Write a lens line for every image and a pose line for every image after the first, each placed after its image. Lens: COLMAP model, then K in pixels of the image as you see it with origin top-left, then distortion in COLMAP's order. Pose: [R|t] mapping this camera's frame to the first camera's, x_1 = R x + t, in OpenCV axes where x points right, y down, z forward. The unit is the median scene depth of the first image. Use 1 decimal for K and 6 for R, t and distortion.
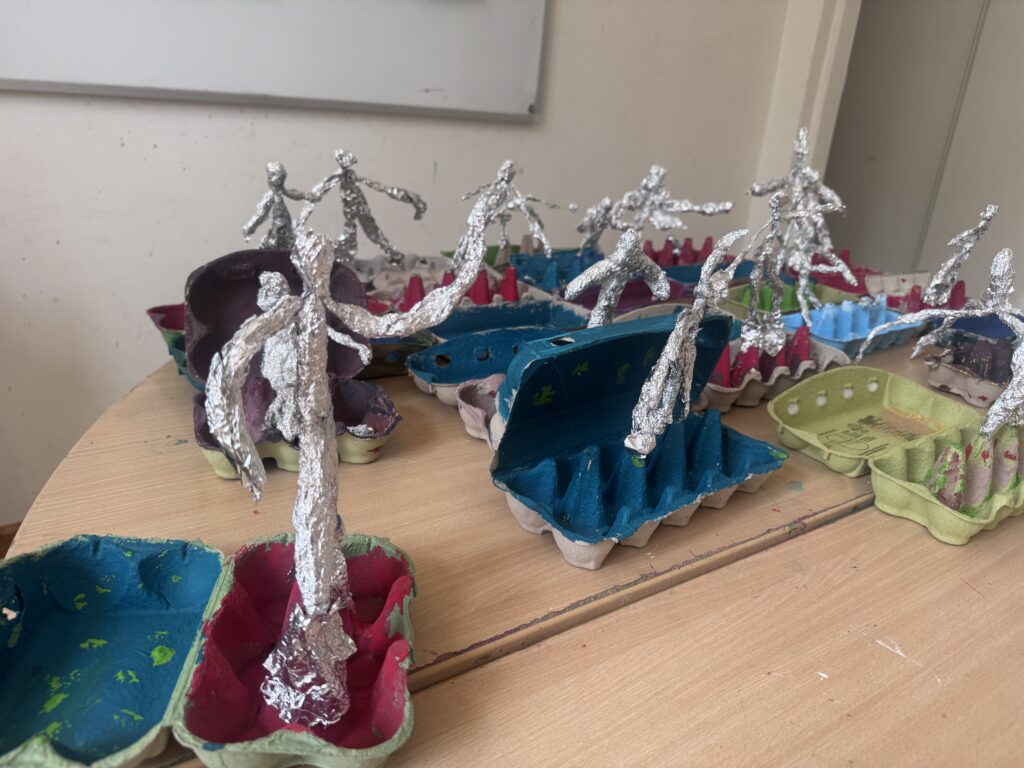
lens RADIAL K [[730.7, 0, 515.6], [0, 730.7, 387.6], [0, 0, 1]] dist [0.054080, -0.096894]
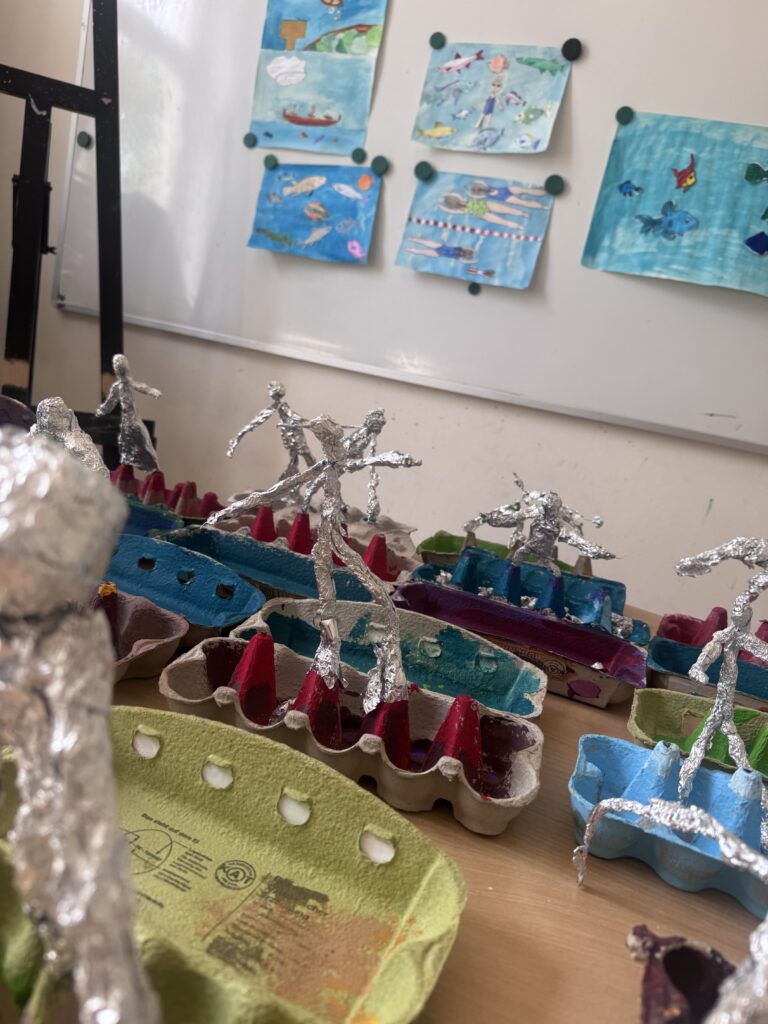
lens RADIAL K [[724.8, 0, 389.5], [0, 724.8, 516.3], [0, 0, 1]] dist [0.101440, -0.201153]
pose [[0.540700, 0.190724, -0.819310, 0.672981], [-0.443076, 0.892479, -0.084649, -0.118164], [0.715072, 0.408786, 0.567068, 0.547143]]
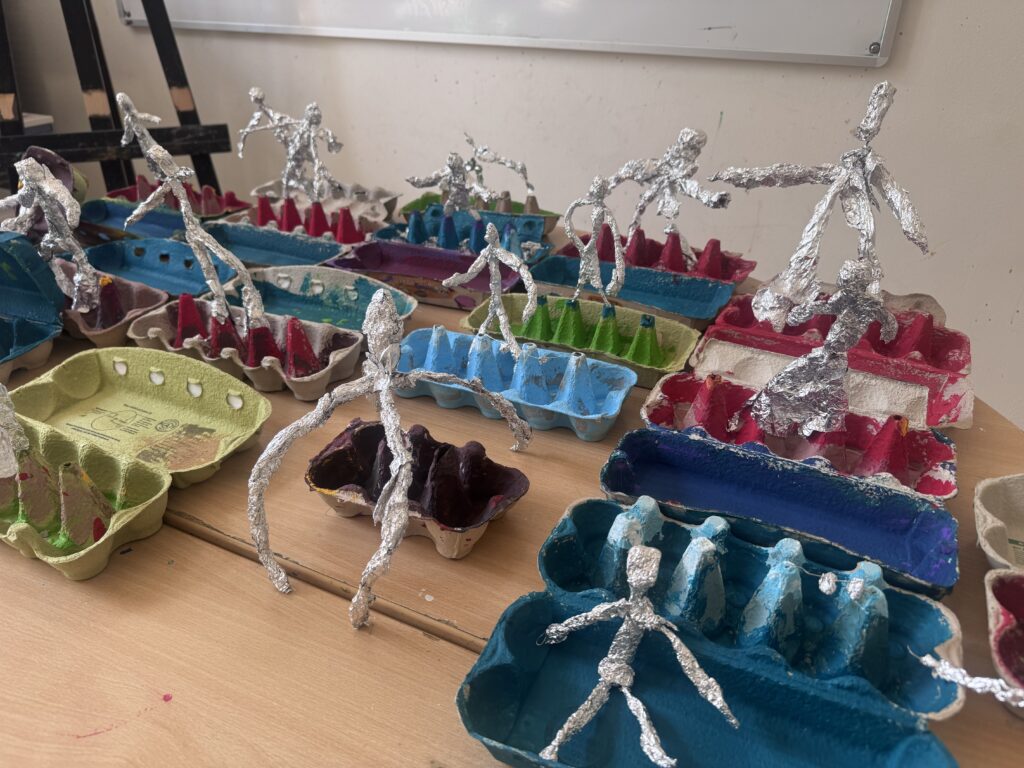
lens RADIAL K [[730.7, 0, 515.6], [0, 730.7, 387.6], [0, 0, 1]] dist [0.054080, -0.096894]
pose [[0.495961, 0.354852, -0.792529, 1.053458], [-0.300231, 0.926476, 0.226943, -0.238742], [0.814791, 0.125387, 0.566034, 0.649796]]
